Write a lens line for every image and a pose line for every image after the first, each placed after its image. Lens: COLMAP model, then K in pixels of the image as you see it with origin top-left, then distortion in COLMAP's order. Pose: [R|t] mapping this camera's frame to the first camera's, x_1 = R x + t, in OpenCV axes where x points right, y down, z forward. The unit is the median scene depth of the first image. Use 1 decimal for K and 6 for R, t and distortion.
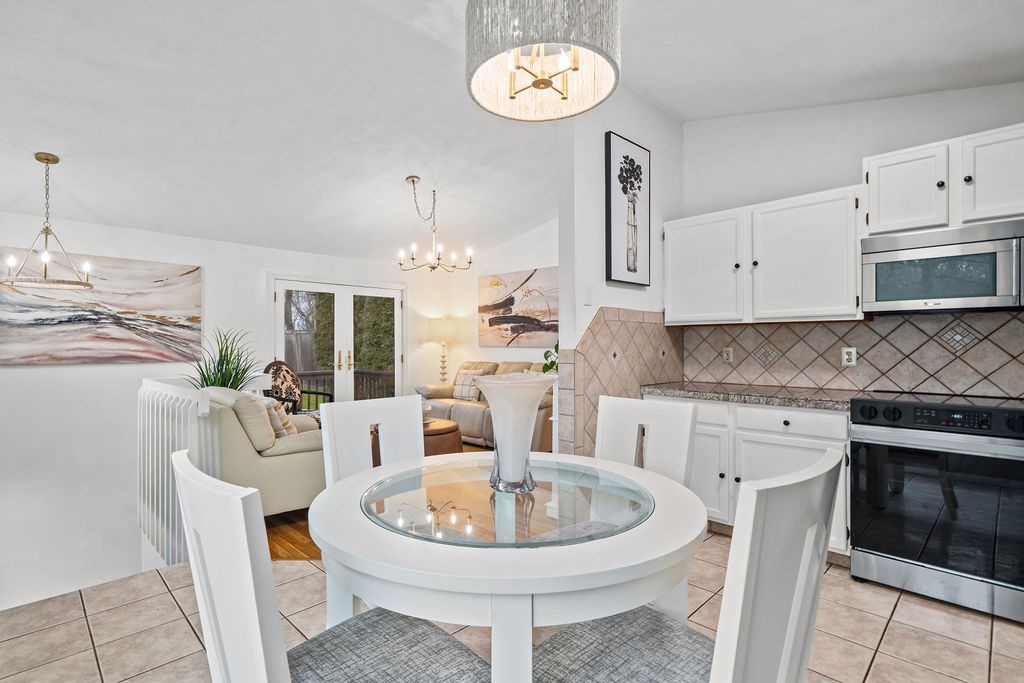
lens RADIAL K [[482.3, 0, 498.0], [0, 482.3, 335.8], [0, 0, 1]] dist [0.000980, 0.000290]
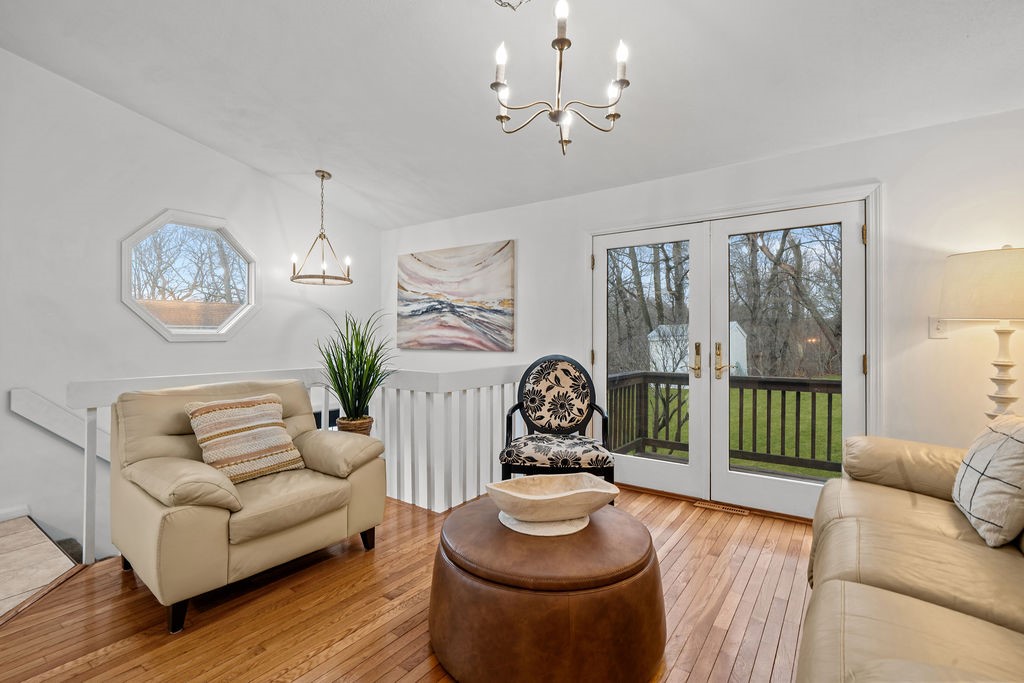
lens RADIAL K [[482.3, 0, 498.0], [0, 482.3, 335.8], [0, 0, 1]] dist [0.000980, 0.000290]
pose [[0.161196, -0.000957, -0.986922, 0.225042], [0.014561, 0.999893, 0.001409, 0.024741], [0.986815, -0.014598, 0.161193, 0.888998]]
